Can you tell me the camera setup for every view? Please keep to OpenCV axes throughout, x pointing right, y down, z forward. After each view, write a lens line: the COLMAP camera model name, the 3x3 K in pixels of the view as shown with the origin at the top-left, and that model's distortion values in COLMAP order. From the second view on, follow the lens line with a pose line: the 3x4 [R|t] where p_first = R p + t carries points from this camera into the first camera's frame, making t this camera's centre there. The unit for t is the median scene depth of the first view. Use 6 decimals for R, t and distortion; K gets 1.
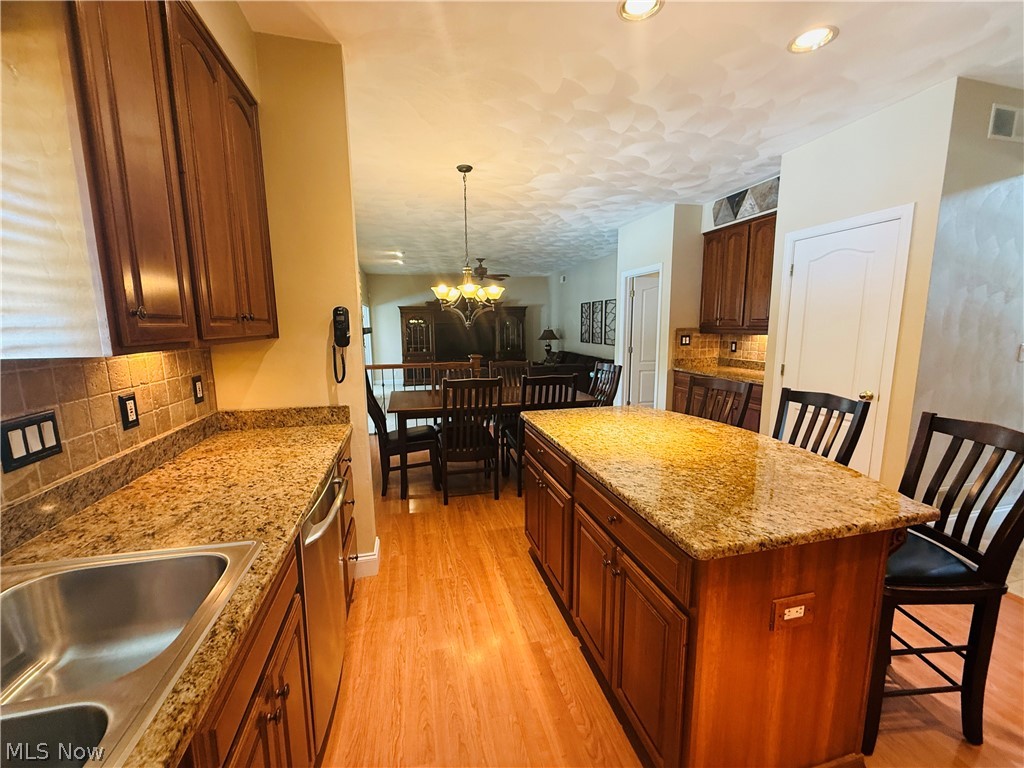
lens RADIAL K [[406.1, 0, 508.5], [0, 406.1, 384.1], [0, 0, 1]] dist [0.000212, 0.000116]
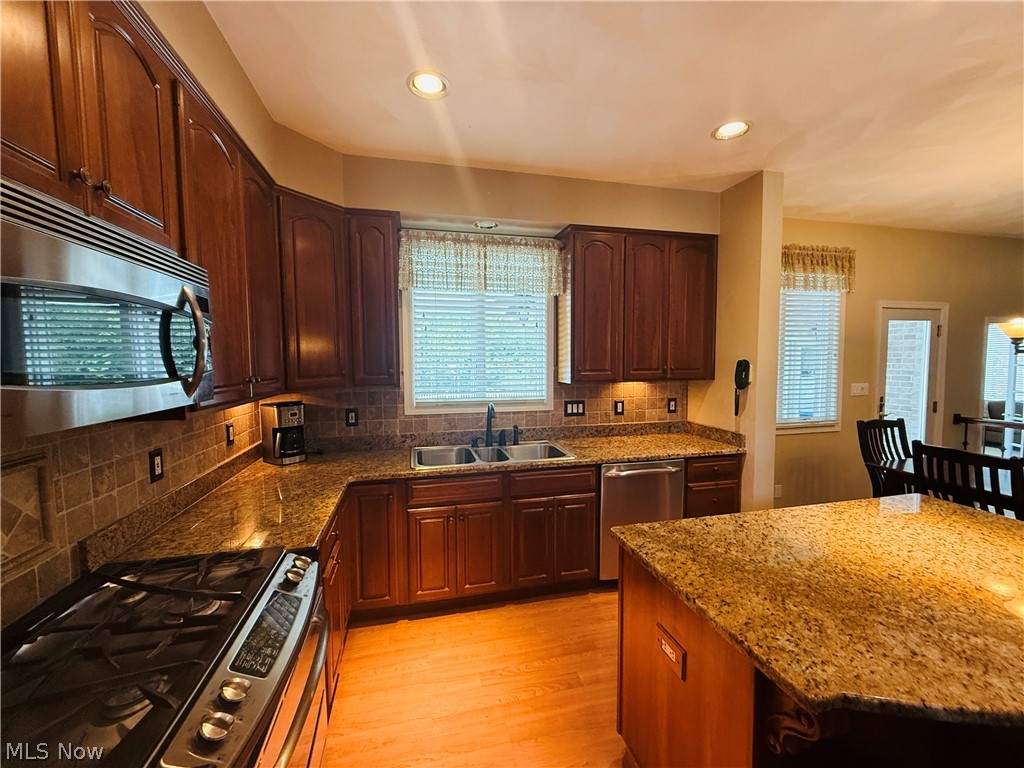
lens RADIAL K [[406.1, 0, 508.5], [0, 406.1, 384.1], [0, 0, 1]] dist [0.000212, 0.000116]
pose [[-0.012066, 0.070450, -0.997442, 1.360807], [-0.139608, 0.987626, 0.071445, -0.141481], [0.990133, 0.140113, -0.002081, 0.353043]]
